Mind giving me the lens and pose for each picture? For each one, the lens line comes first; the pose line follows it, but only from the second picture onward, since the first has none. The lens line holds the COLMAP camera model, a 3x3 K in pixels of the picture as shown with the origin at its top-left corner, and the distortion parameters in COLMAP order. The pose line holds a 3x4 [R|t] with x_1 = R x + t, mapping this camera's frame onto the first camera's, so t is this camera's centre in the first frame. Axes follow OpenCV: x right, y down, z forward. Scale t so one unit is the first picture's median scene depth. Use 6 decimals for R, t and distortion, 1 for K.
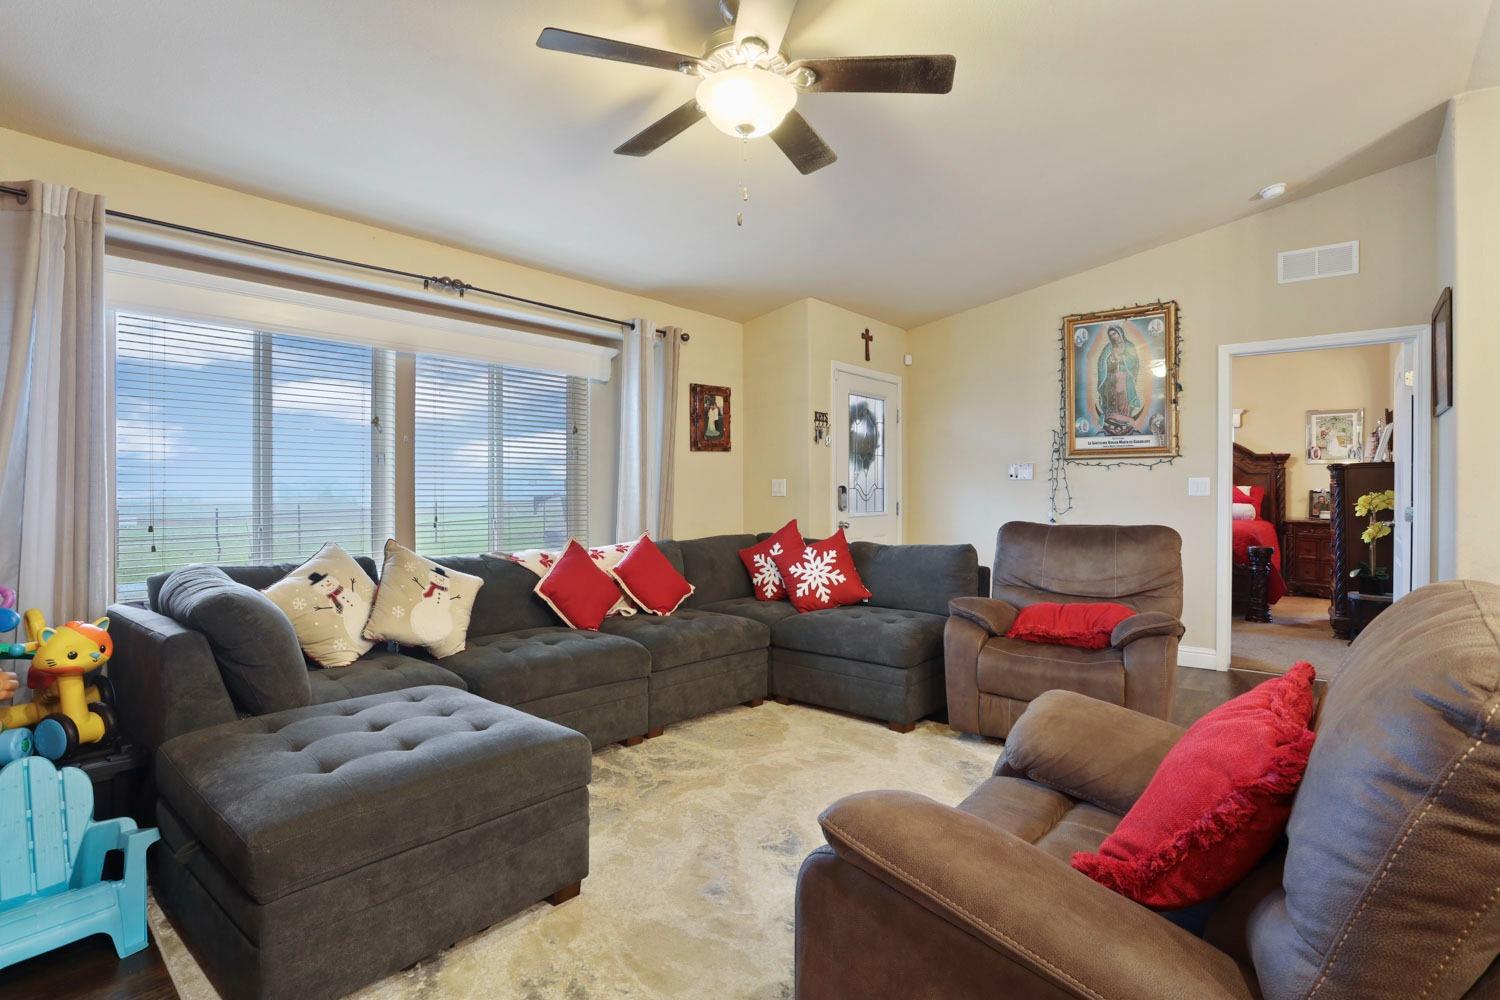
lens RADIAL K [[695.5, 0, 754.8], [0, 695.5, 488.7], [0, 0, 1]] dist [-0.028386, -0.000057]
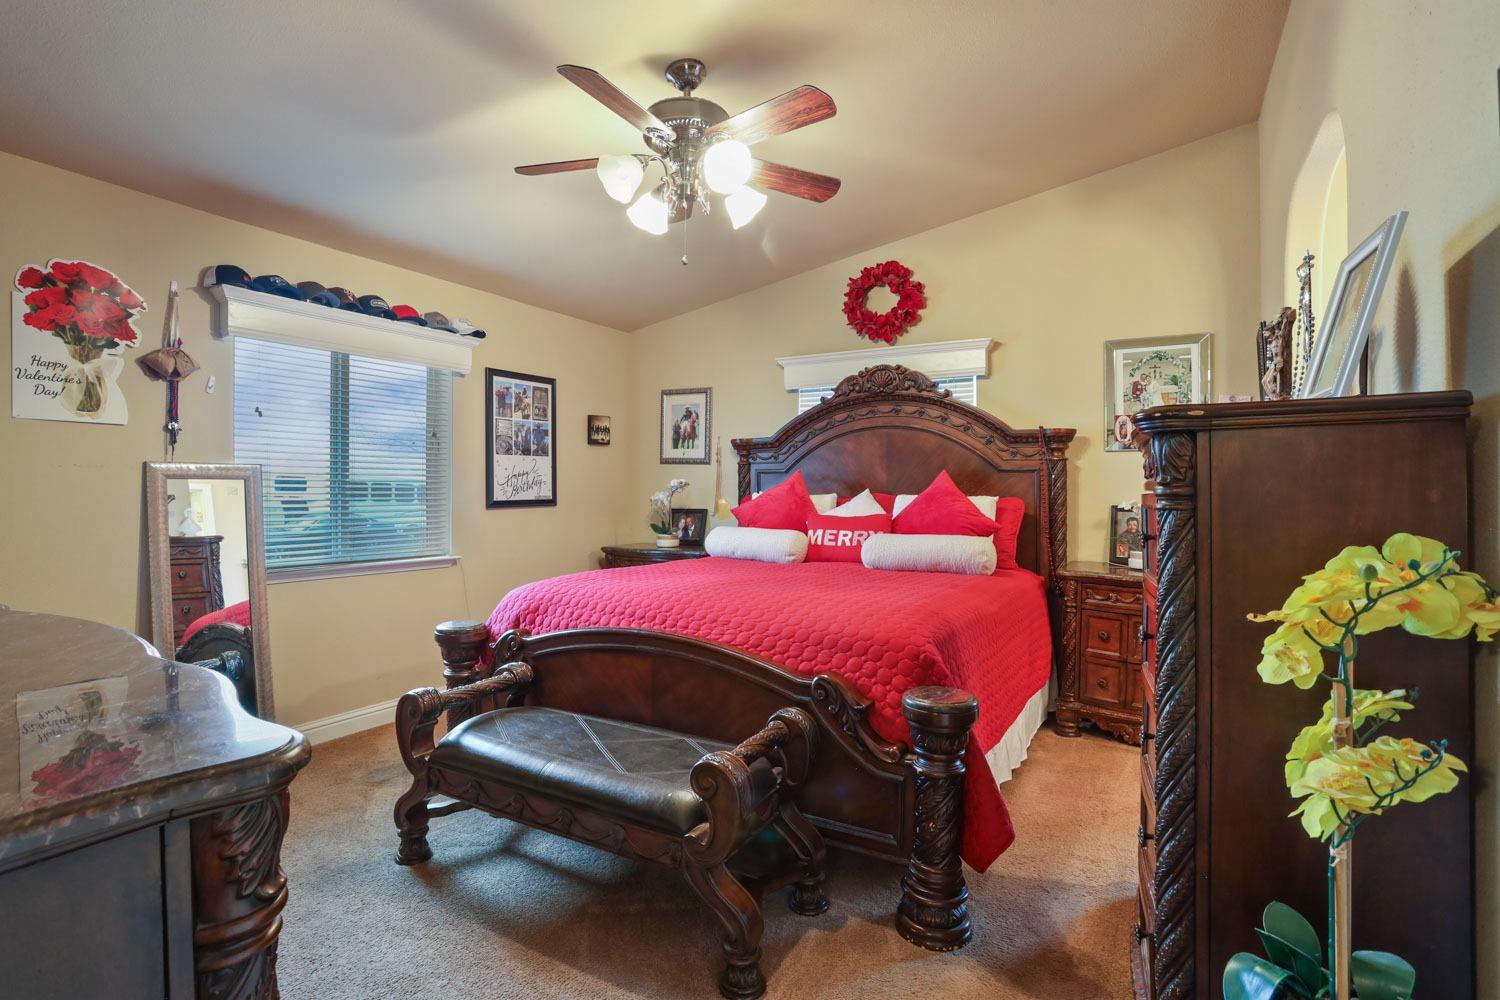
lens RADIAL K [[741.0, 0, 739.6], [0, 741.0, 496.2], [0, 0, 1]] dist [-0.057914, 0.018119]
pose [[0.983062, 0.000596, 0.183272, 0.464313], [-0.001285, 0.999993, 0.003639, -0.005645], [-0.183268, -0.003813, 0.983056, 0.545430]]
